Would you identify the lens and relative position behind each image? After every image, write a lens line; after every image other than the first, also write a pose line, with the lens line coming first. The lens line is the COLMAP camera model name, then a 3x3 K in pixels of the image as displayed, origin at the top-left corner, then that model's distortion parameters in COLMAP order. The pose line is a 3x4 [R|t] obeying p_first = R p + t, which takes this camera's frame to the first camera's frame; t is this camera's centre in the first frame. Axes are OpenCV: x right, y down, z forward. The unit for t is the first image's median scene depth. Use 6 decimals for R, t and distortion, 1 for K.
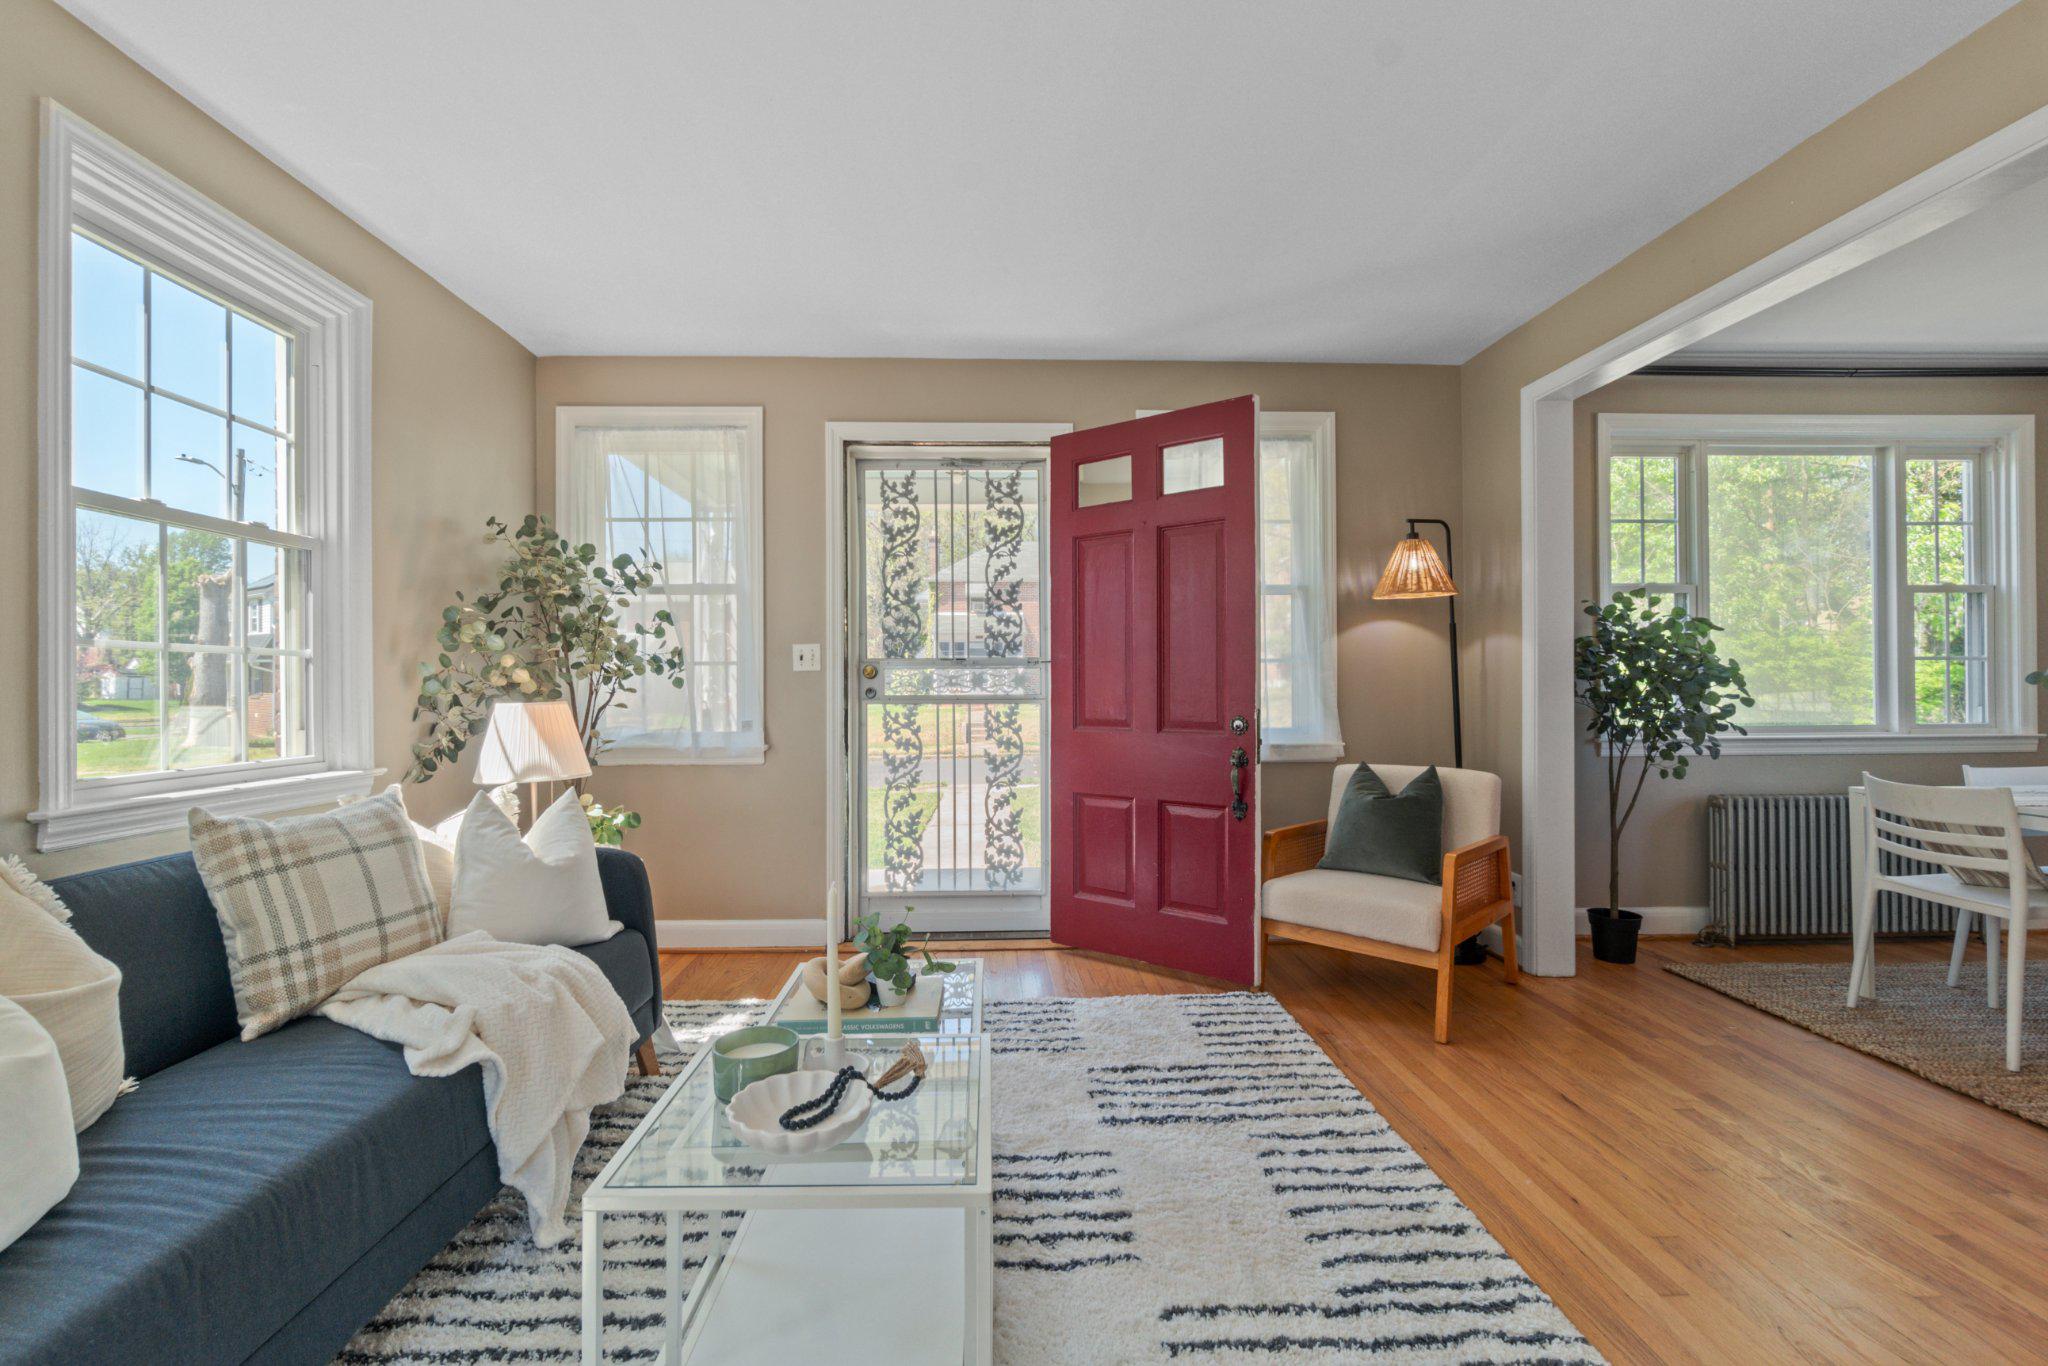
lens RADIAL K [[882.7, 0, 1006.5], [0, 882.7, 680.5], [0, 0, 1]] dist [-0.001669, -0.000340]
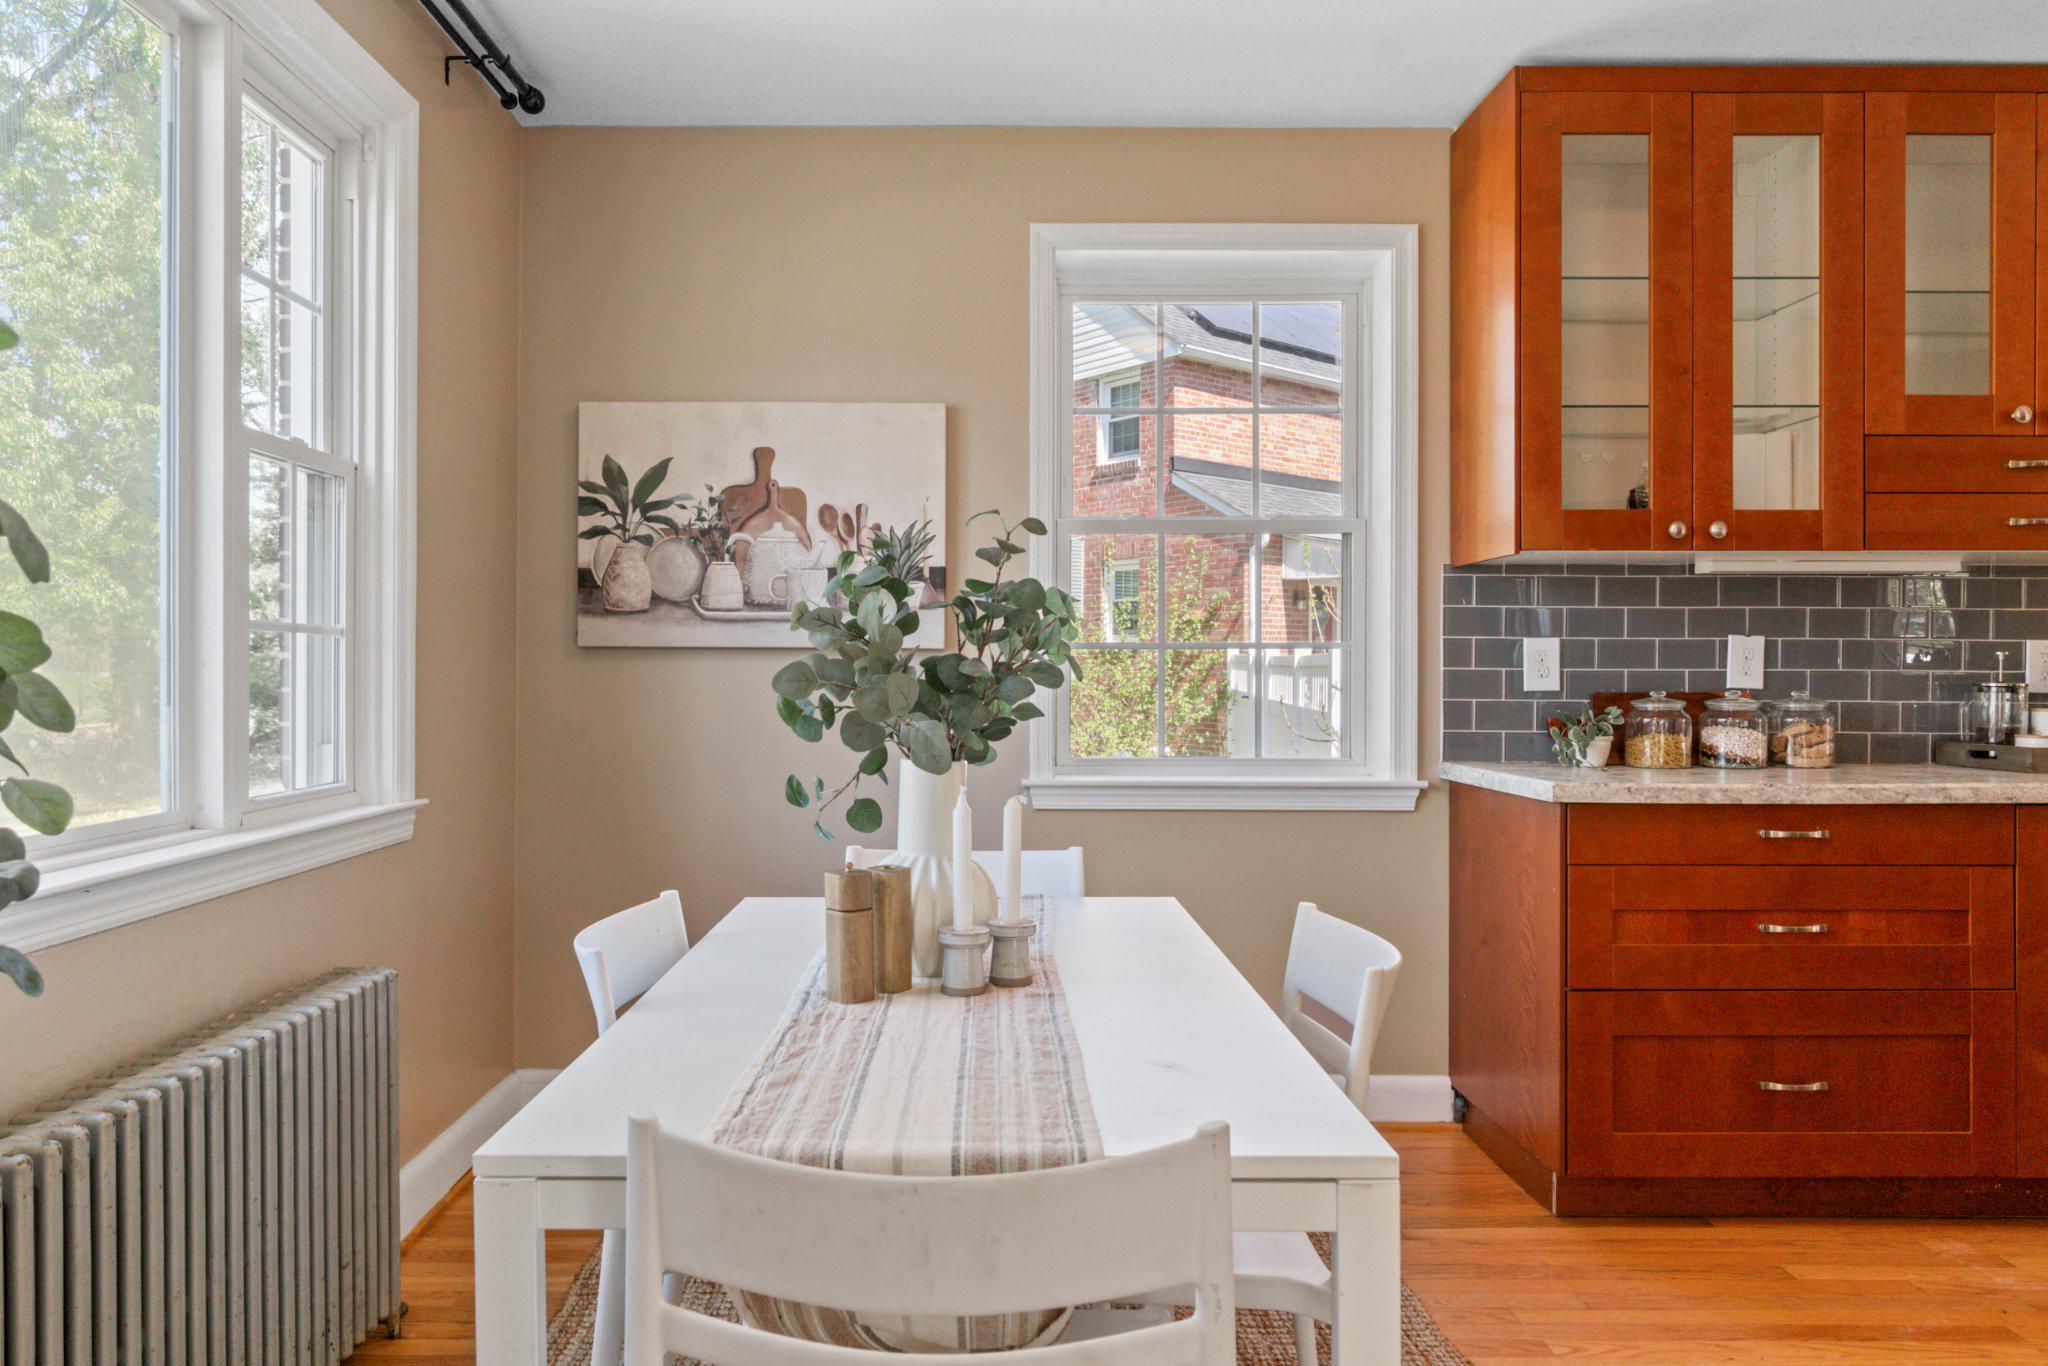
lens RADIAL K [[1328.1, 0, 965.2], [0, 1328.1, 677.1], [0, 0, 1]] dist [-0.006943, 0.002362]
pose [[0.042882, 0.003391, 0.999074, 0.568230], [-0.004281, 0.999986, -0.003210, -0.002840], [-0.999071, -0.004140, 0.042896, 0.786556]]
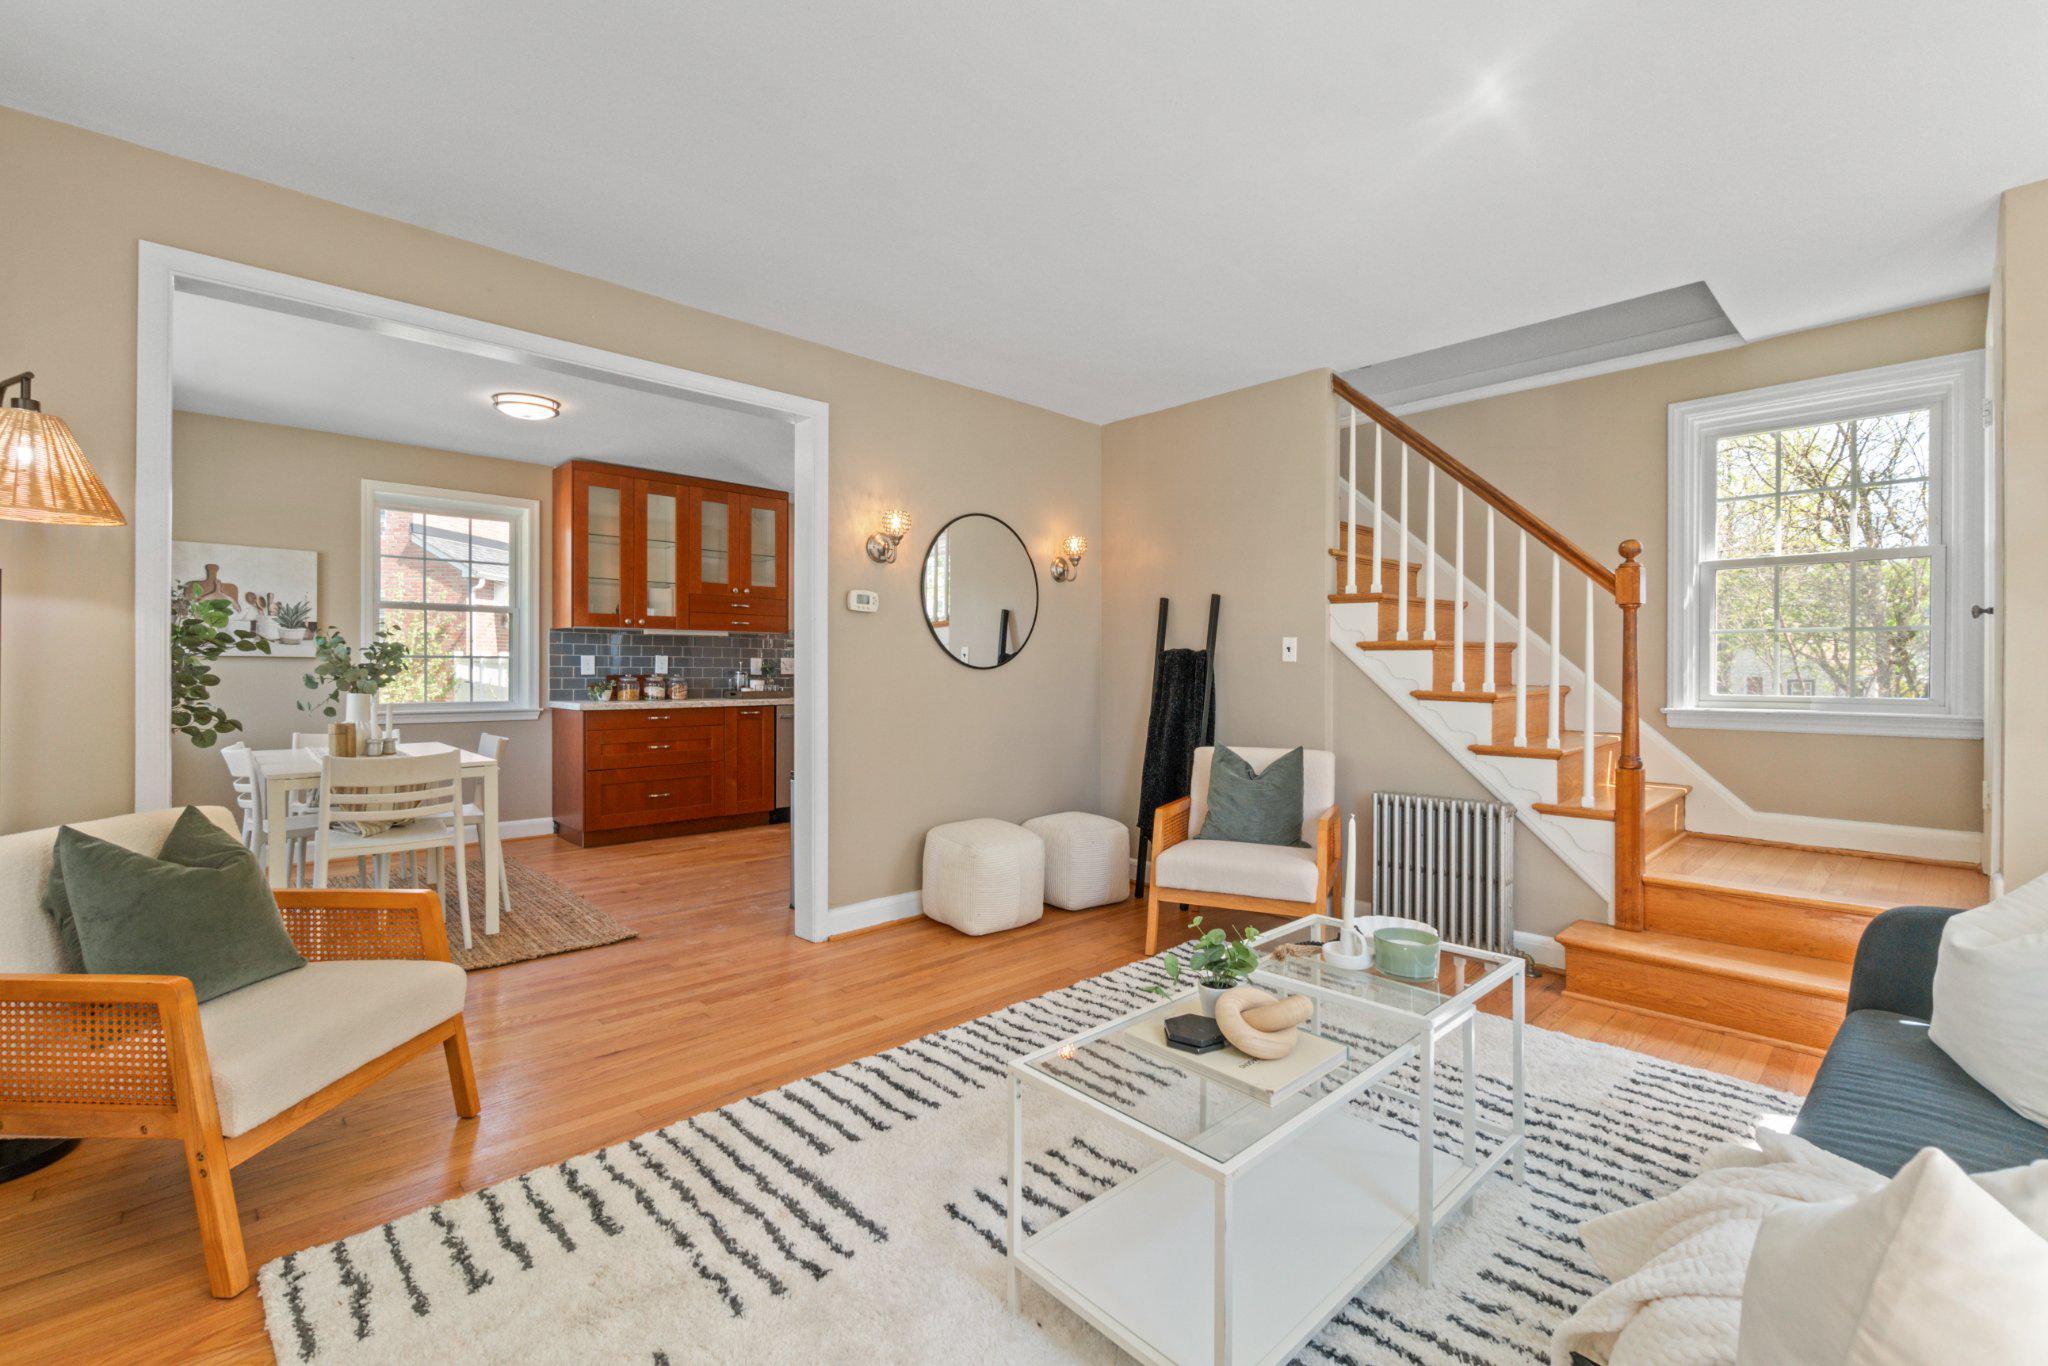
lens RADIAL K [[882.0, 0, 1014.2], [0, 882.0, 671.1], [0, 0, 1]] dist [-0.003493, -0.000238]
pose [[-0.659074, 0.002801, 0.752073, -0.361906], [-0.001042, 0.999989, -0.004638, 0.002598], [-0.752077, -0.003840, -0.659064, 0.936247]]
